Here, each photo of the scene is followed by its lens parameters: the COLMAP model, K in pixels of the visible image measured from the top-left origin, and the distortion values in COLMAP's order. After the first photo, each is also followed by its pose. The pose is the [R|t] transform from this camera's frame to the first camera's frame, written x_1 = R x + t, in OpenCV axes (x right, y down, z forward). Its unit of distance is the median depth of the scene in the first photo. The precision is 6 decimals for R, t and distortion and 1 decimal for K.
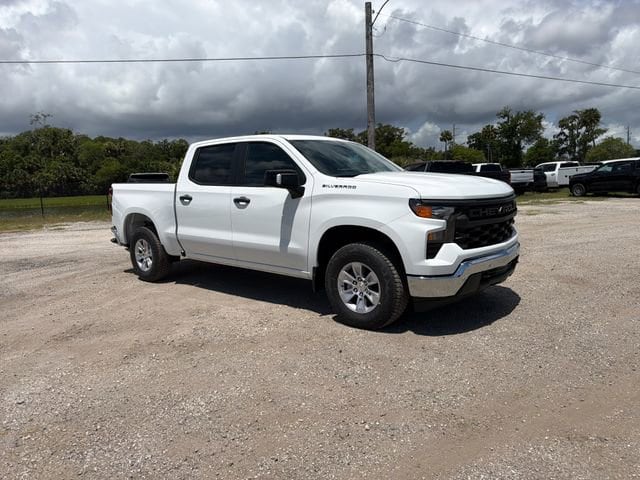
lens RADIAL K [[448.5, 0, 318.6], [0, 448.5, 242.0], [0, 0, 1]] dist [0.049193, -0.059889]
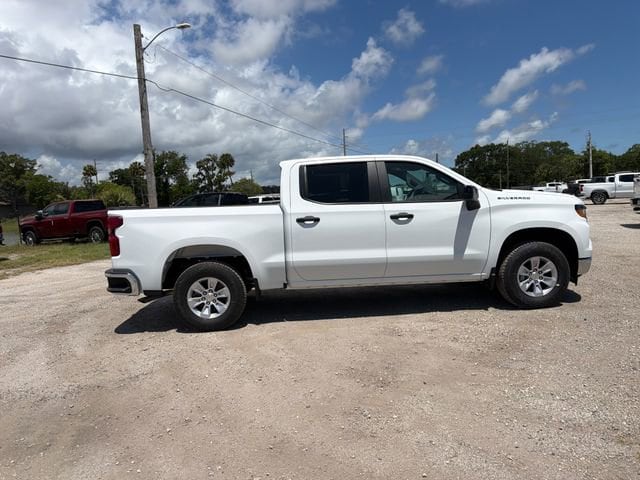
lens RADIAL K [[448.5, 0, 315.2], [0, 448.5, 244.6], [0, 0, 1]] dist [0.049193, -0.059889]
pose [[0.728024, -0.071699, 0.681792, -0.832740], [0.122381, 0.992134, -0.026345, -0.021451], [-0.674539, 0.102618, 0.731072, 0.318557]]
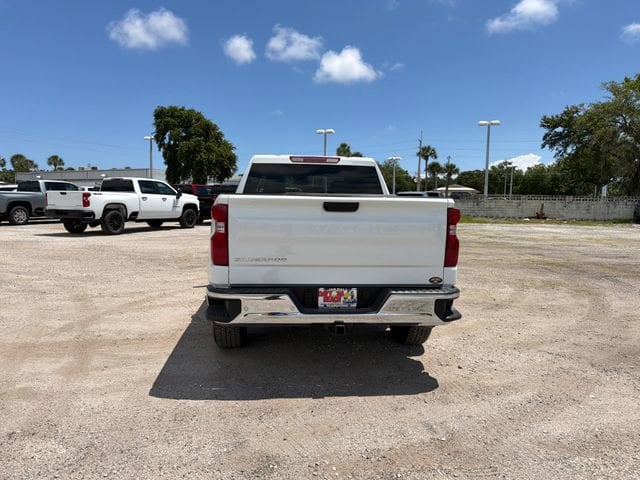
lens RADIAL K [[448.5, 0, 313.2], [0, 448.5, 251.0], [0, 0, 1]] dist [0.049193, -0.059889]
pose [[-0.714033, -0.054522, 0.697986, -0.803079], [0.103757, 0.977713, 0.182515, -0.206138], [-0.692381, 0.202742, -0.692462, 1.685297]]
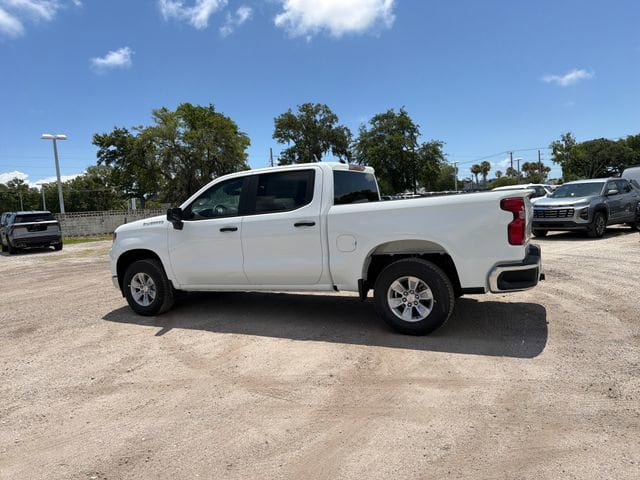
lens RADIAL K [[448.5, 0, 312.3], [0, 448.5, 245.4], [0, 0, 1]] dist [0.049193, -0.059889]
pose [[-0.969125, 0.117305, -0.216877, 0.108445], [0.067010, 0.971778, 0.226180, -0.282044], [0.237288, 0.204664, -0.949635, 1.982269]]
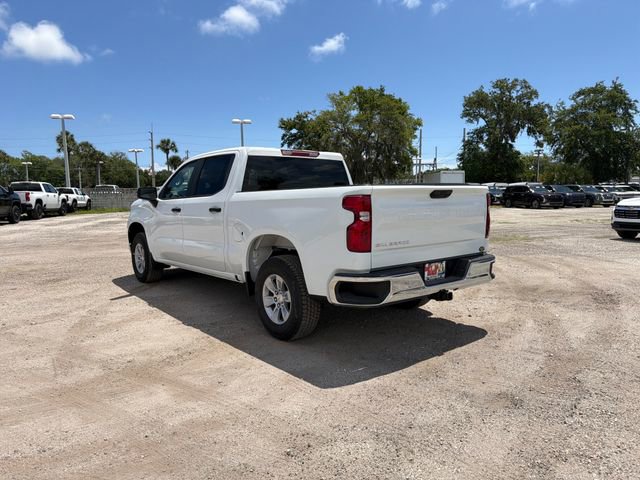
lens RADIAL K [[448.5, 0, 313.9], [0, 448.5, 243.3], [0, 0, 1]] dist [0.049193, -0.059889]
pose [[-0.980189, 0.026019, 0.196346, -0.403879], [0.071952, 0.970384, 0.230603, -0.250222], [-0.184531, 0.240162, -0.953032, 1.946284]]
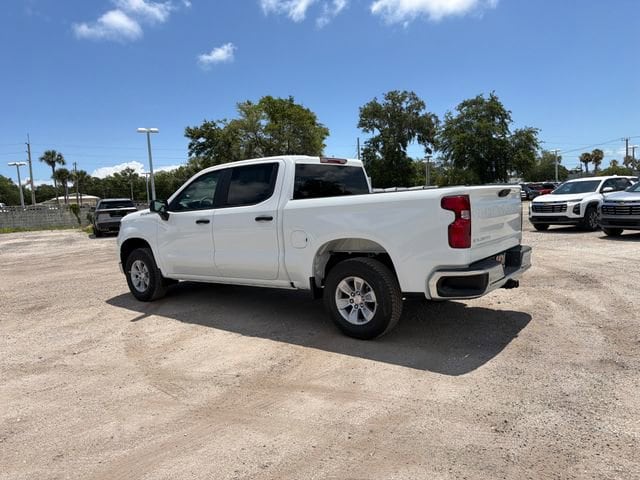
lens RADIAL K [[448.5, 0, 313.3], [0, 448.5, 239.9], [0, 0, 1]] dist [0.049193, -0.059889]
pose [[-0.995832, 0.088504, -0.022033, -0.132866], [0.081435, 0.971600, 0.222177, -0.269953], [0.041071, 0.219457, -0.974757, 1.992505]]
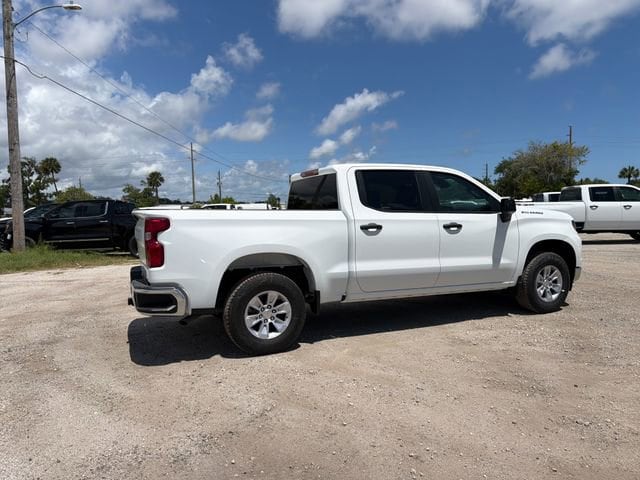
lens RADIAL K [[448.5, 0, 315.9], [0, 448.5, 237.9], [0, 0, 1]] dist [0.049193, -0.059889]
pose [[0.446675, -0.024546, 0.894360, -1.019506], [0.125780, 0.991419, -0.035609, -0.056127], [-0.885811, 0.128399, 0.445929, 0.668409]]
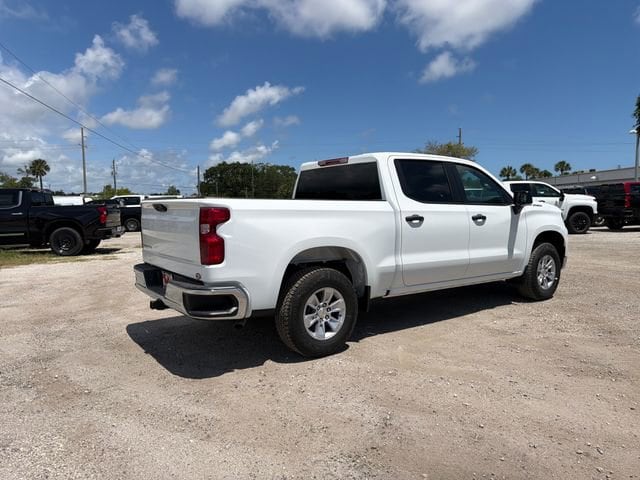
lens RADIAL K [[448.5, 0, 316.1], [0, 448.5, 238.5], [0, 0, 1]] dist [0.049193, -0.059889]
pose [[0.247056, -0.041078, 0.968130, -1.052337], [0.136710, 0.990585, 0.007144, -0.085362], [-0.959309, 0.130588, 0.250346, 0.904039]]
